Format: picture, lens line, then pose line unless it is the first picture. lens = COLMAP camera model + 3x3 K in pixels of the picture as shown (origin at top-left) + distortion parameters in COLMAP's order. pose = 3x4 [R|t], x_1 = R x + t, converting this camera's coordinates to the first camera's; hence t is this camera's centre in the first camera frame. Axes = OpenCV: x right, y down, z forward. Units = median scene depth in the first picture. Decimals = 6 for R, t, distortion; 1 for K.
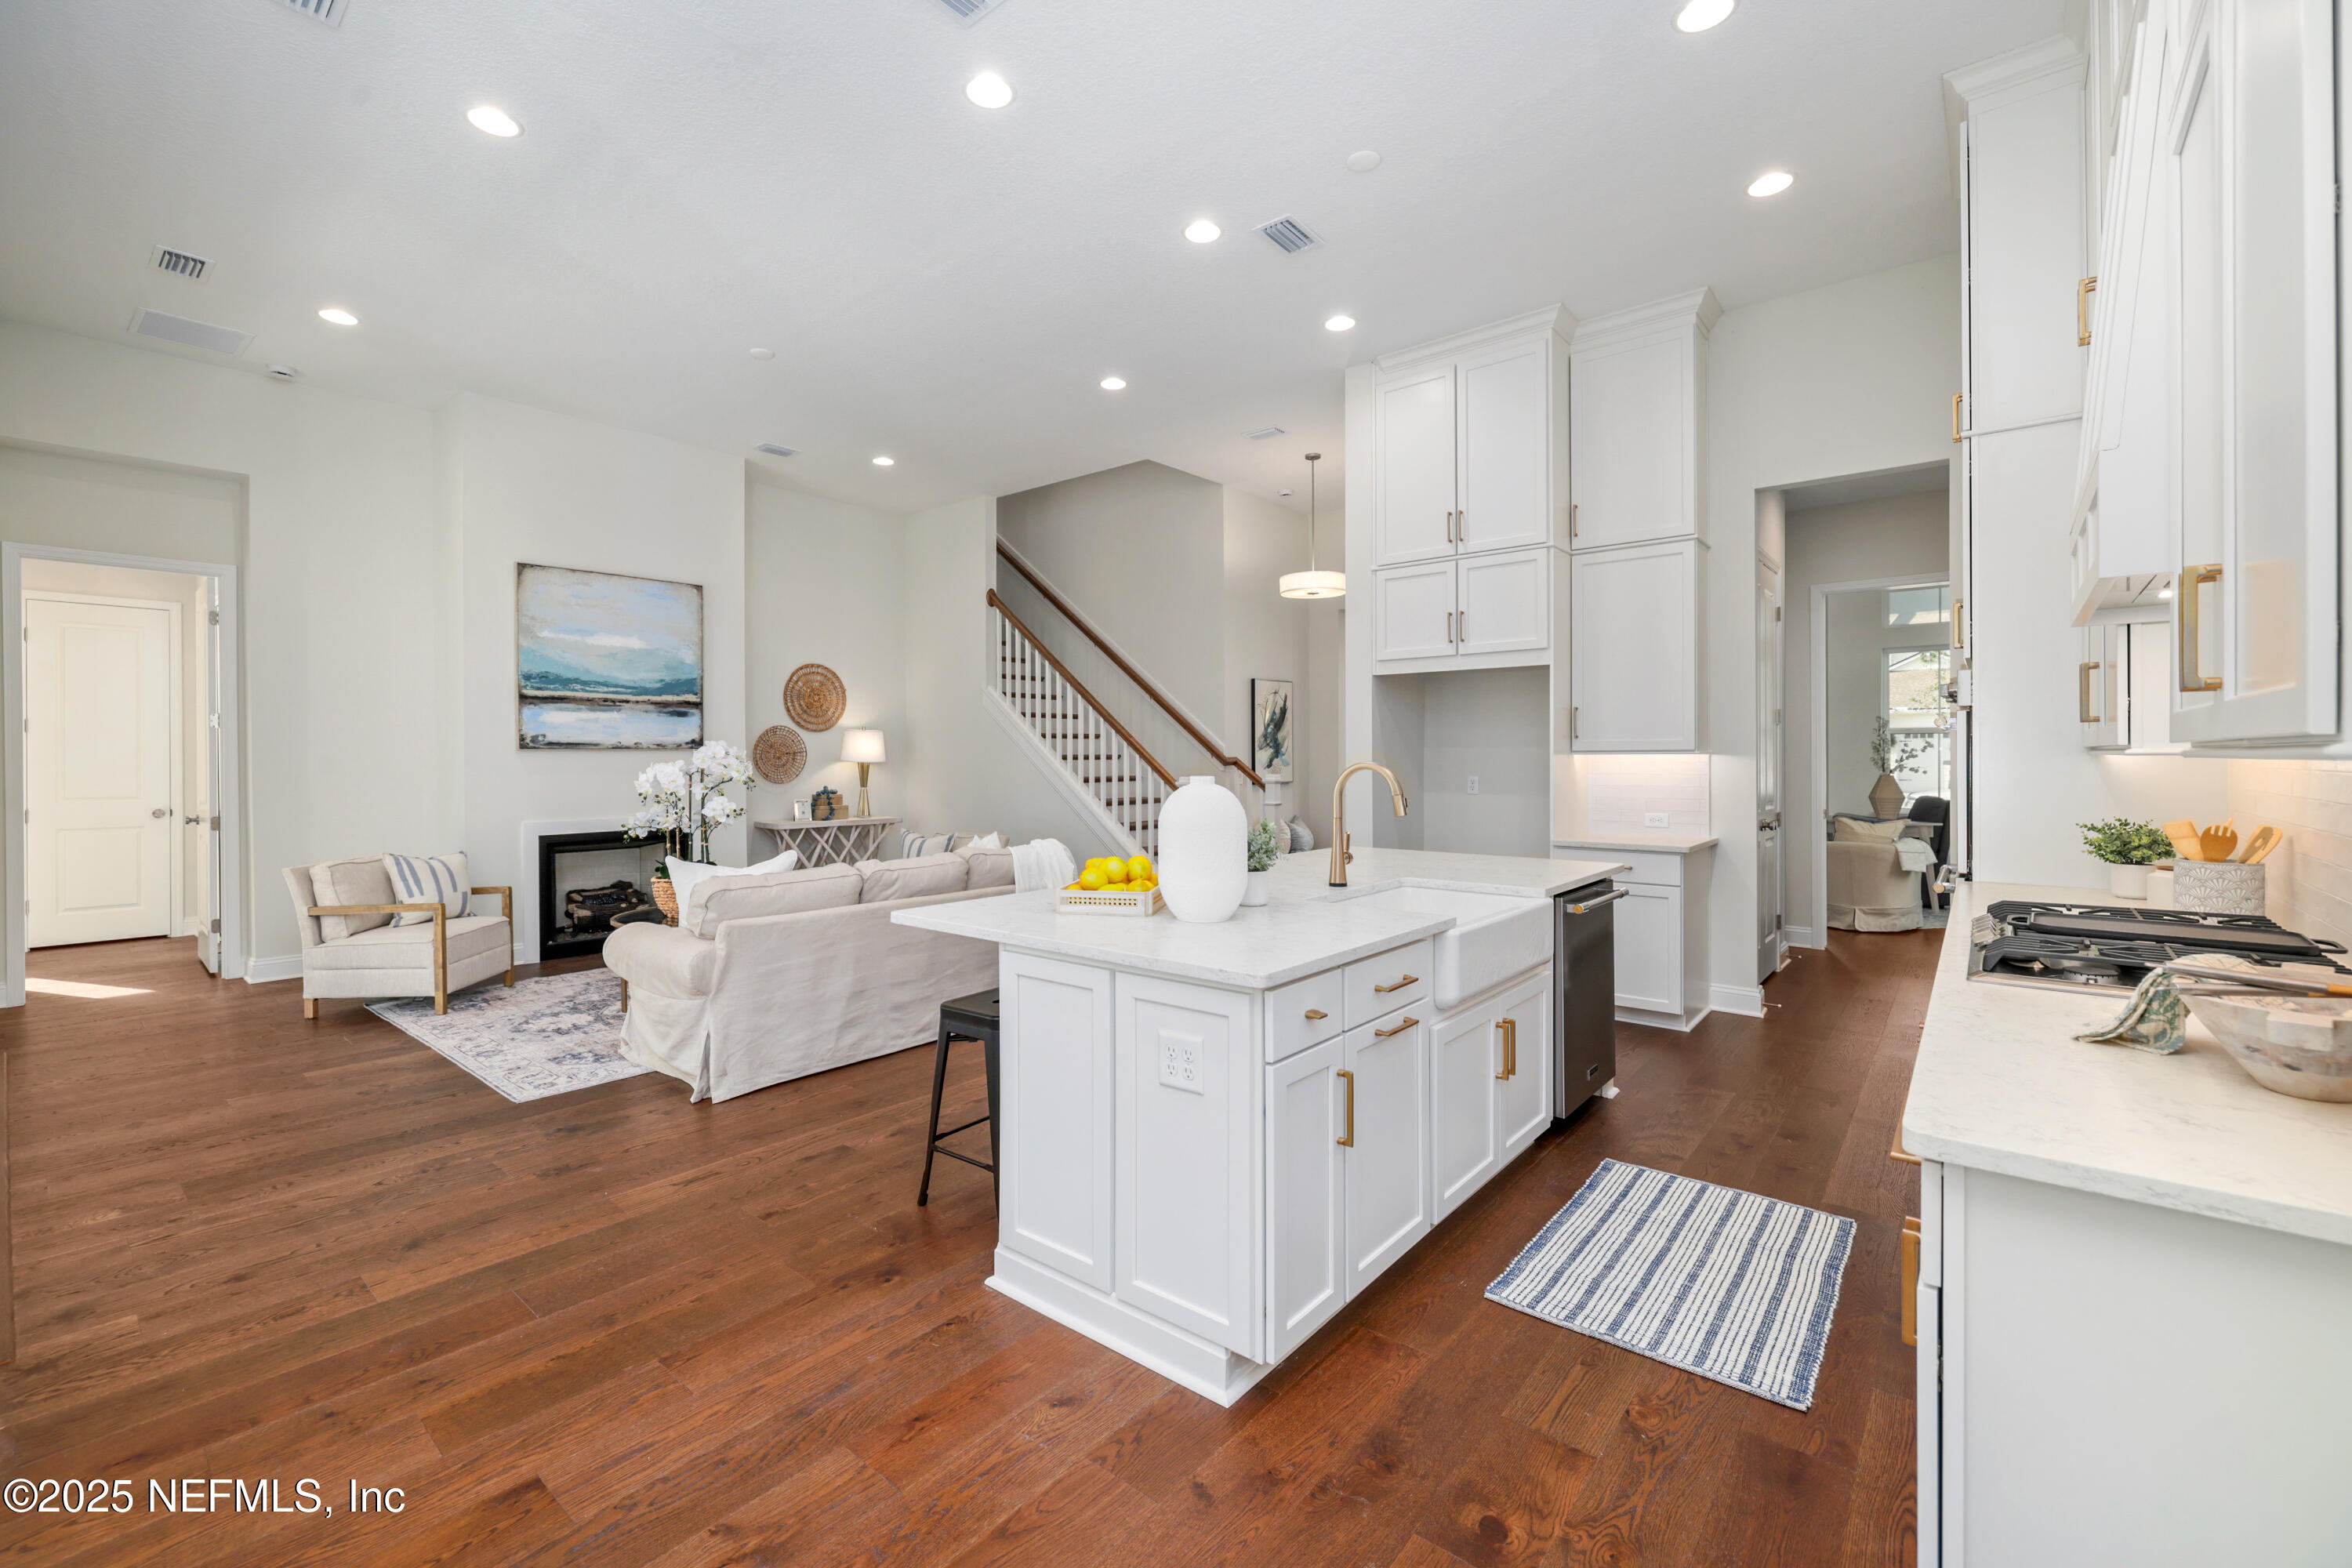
lens RADIAL K [[987.9, 0, 1139.6], [0, 987.9, 759.6], [0, 0, 1]] dist [-0.002337, 0.000247]
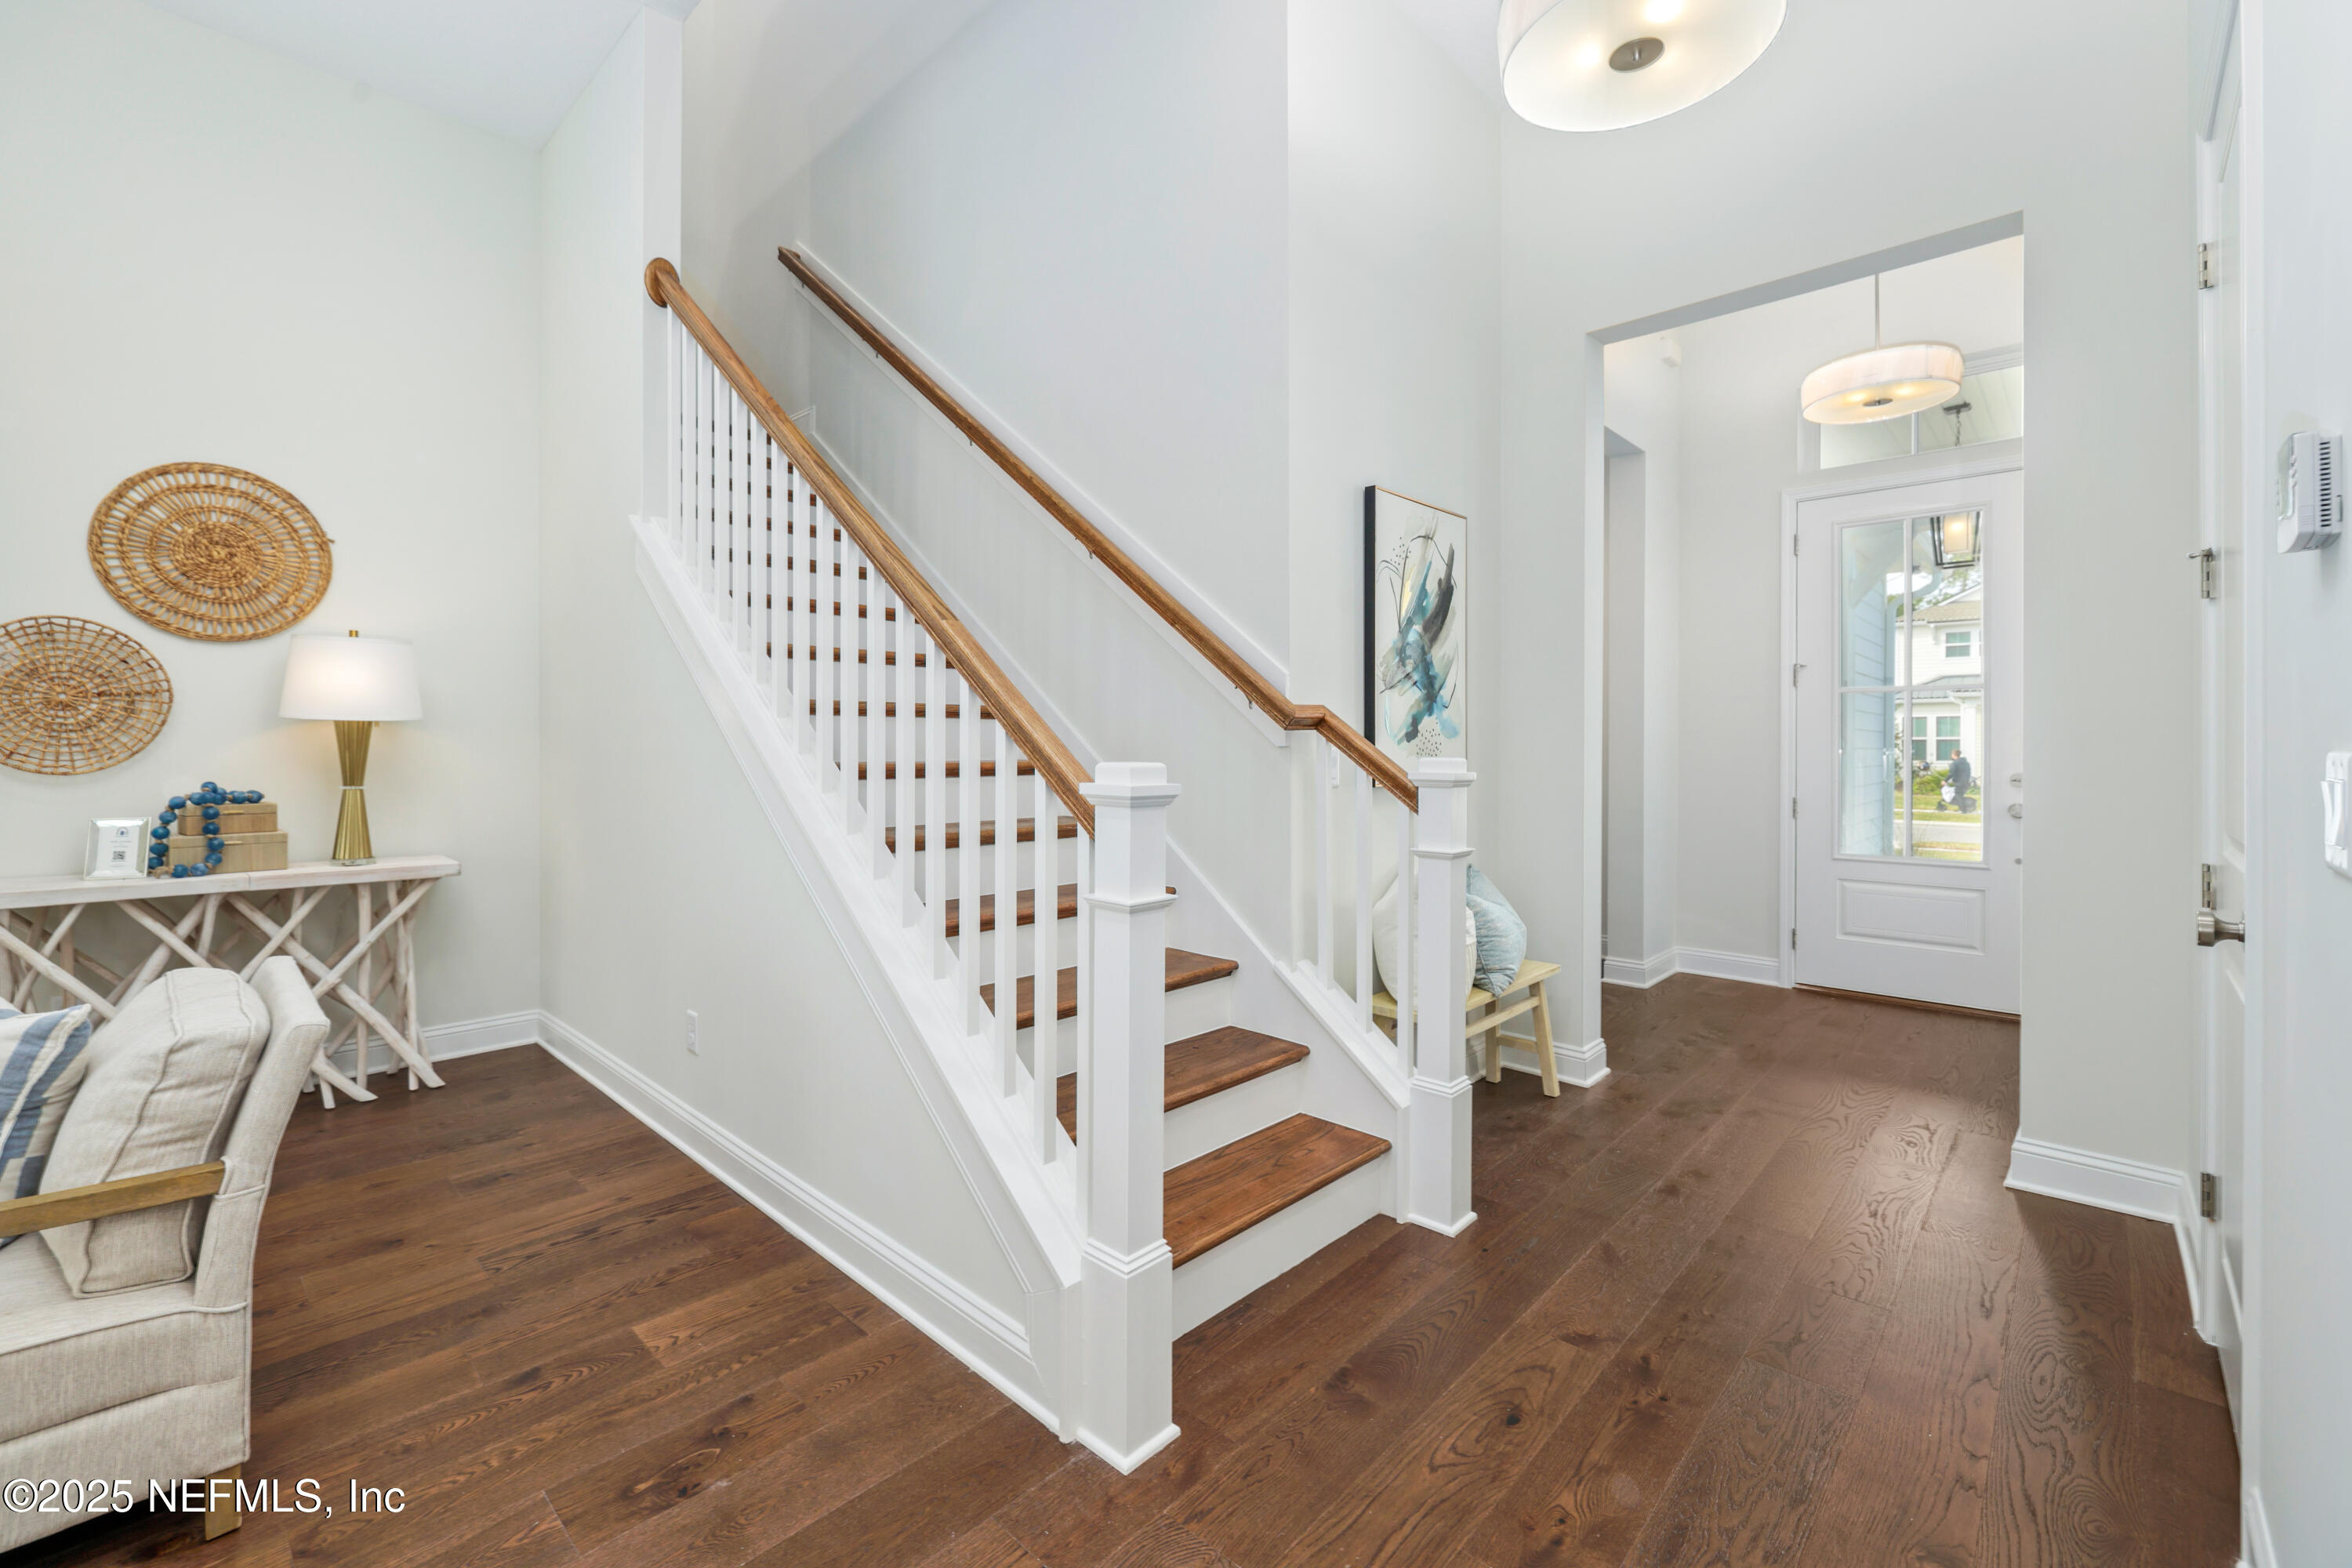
lens RADIAL K [[987.9, 0, 1141.4], [0, 987.9, 750.2], [0, 0, 1]] dist [-0.002337, 0.000247]
pose [[0.998087, 0.004221, -0.061683, 0.069588], [-0.004178, 0.999991, 0.000831, 0.015601], [0.061685, -0.000571, 0.998095, 0.808158]]
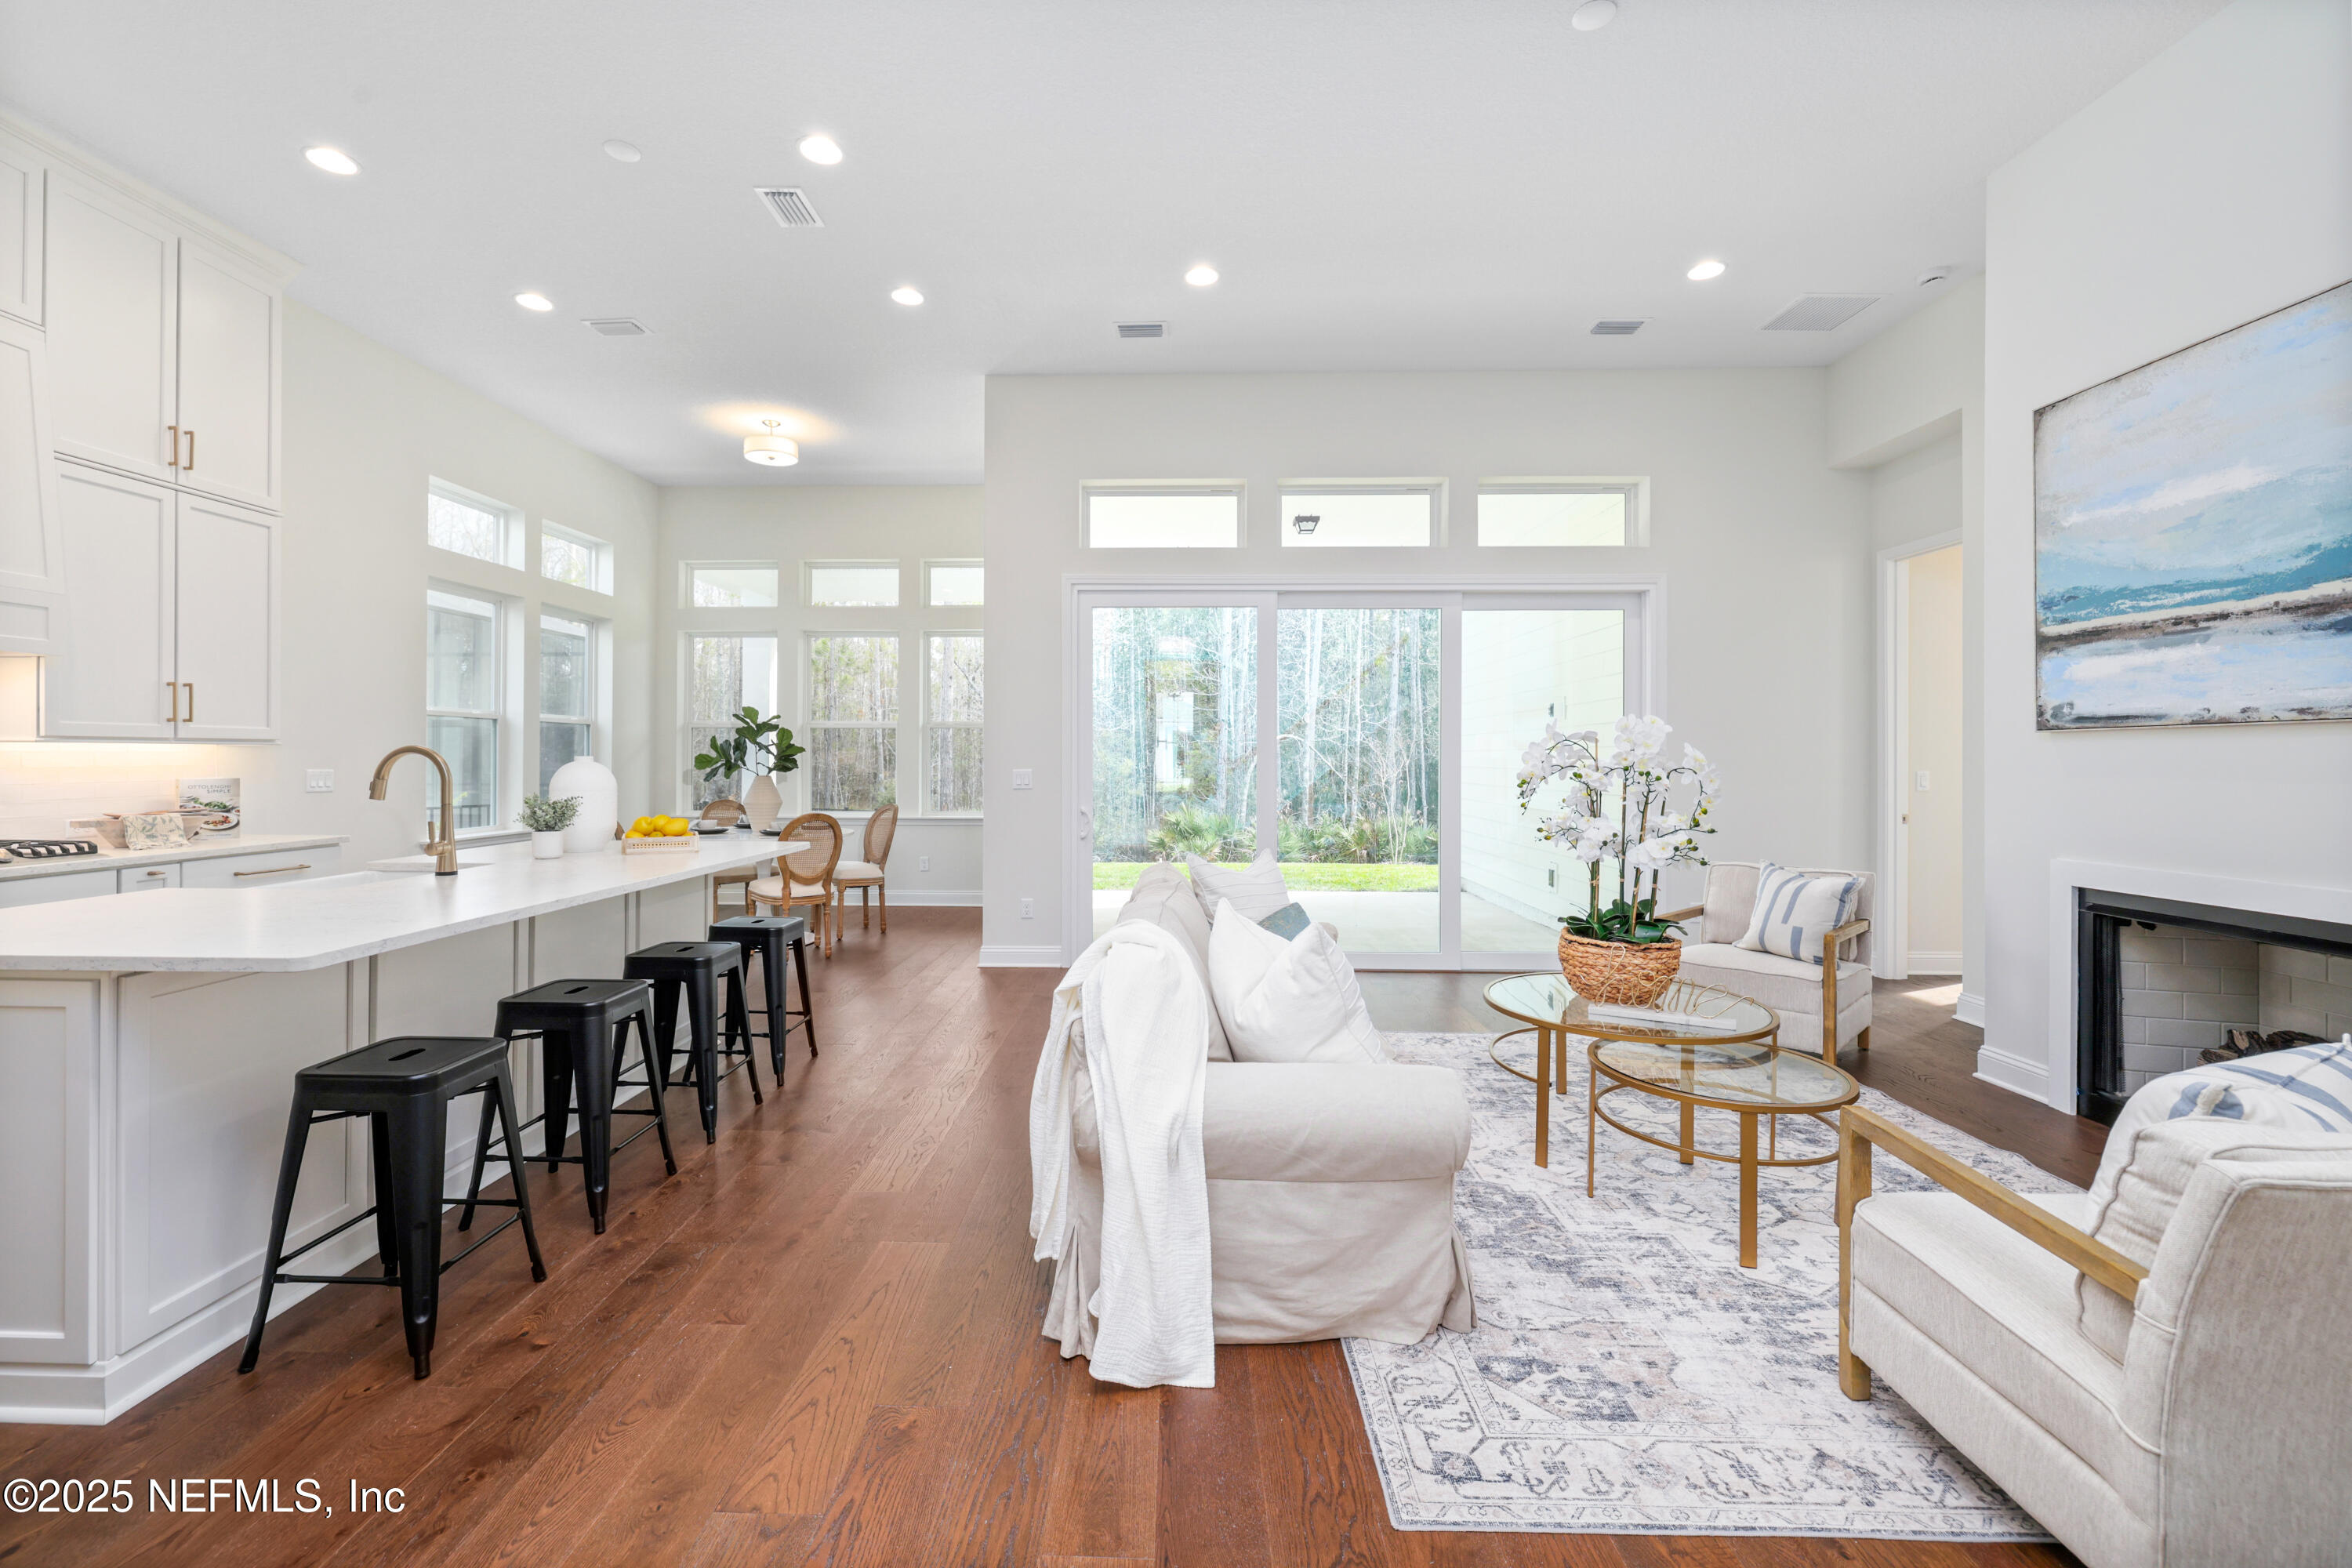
lens RADIAL K [[987.9, 0, 1154.8], [0, 987.9, 758.6], [0, 0, 1]] dist [-0.002337, 0.000247]
pose [[-0.773467, 0.001095, -0.633835, 0.130377], [-0.002578, 0.999985, 0.004873, 0.003904], [0.633831, 0.005404, -0.773453, 1.039354]]
